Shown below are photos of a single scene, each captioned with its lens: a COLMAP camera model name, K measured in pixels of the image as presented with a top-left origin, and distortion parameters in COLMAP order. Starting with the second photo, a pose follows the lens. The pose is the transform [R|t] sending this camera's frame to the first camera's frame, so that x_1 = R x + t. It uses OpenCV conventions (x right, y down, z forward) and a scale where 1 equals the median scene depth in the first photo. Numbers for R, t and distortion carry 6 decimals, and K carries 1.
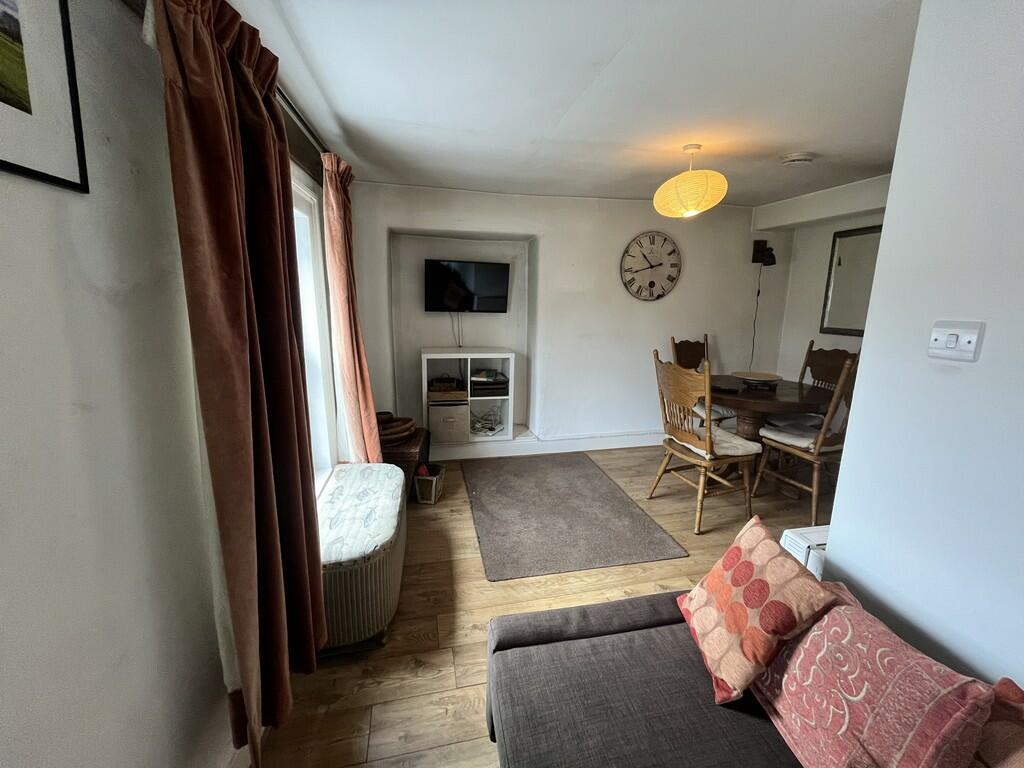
lens RADIAL K [[415.2, 0, 507.1], [0, 415.2, 380.6], [0, 0, 1]] dist [-0.006082, 0.001152]
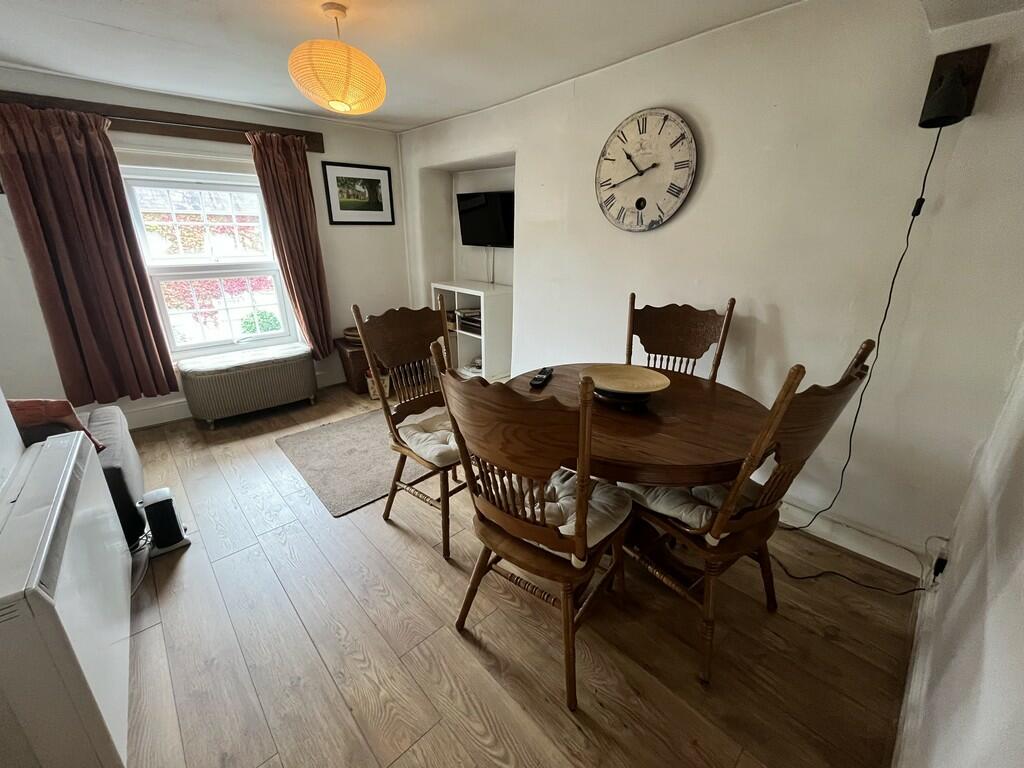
lens RADIAL K [[415.2, 0, 513.7], [0, 415.2, 382.2], [0, 0, 1]] dist [-0.006082, 0.001152]
pose [[0.516550, 0.279253, -0.809440, 0.838018], [-0.166815, 0.960031, 0.224752, -0.088035], [0.839850, 0.018931, 0.542488, 0.529880]]
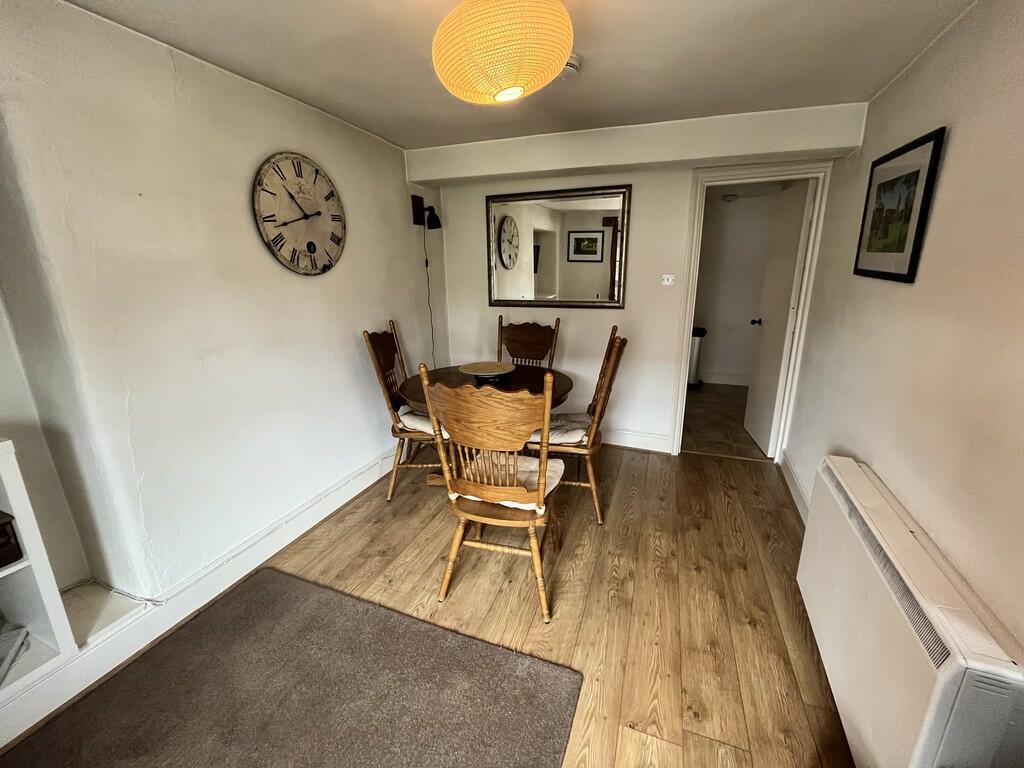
lens RADIAL K [[415.2, 0, 512.5], [0, 415.2, 382.0], [0, 0, 1]] dist [-0.006082, 0.001152]
pose [[0.539047, -0.229782, 0.810327, -0.022416], [0.176747, 0.971506, 0.157911, -0.089468], [-0.823523, 0.058101, 0.564300, 0.448123]]
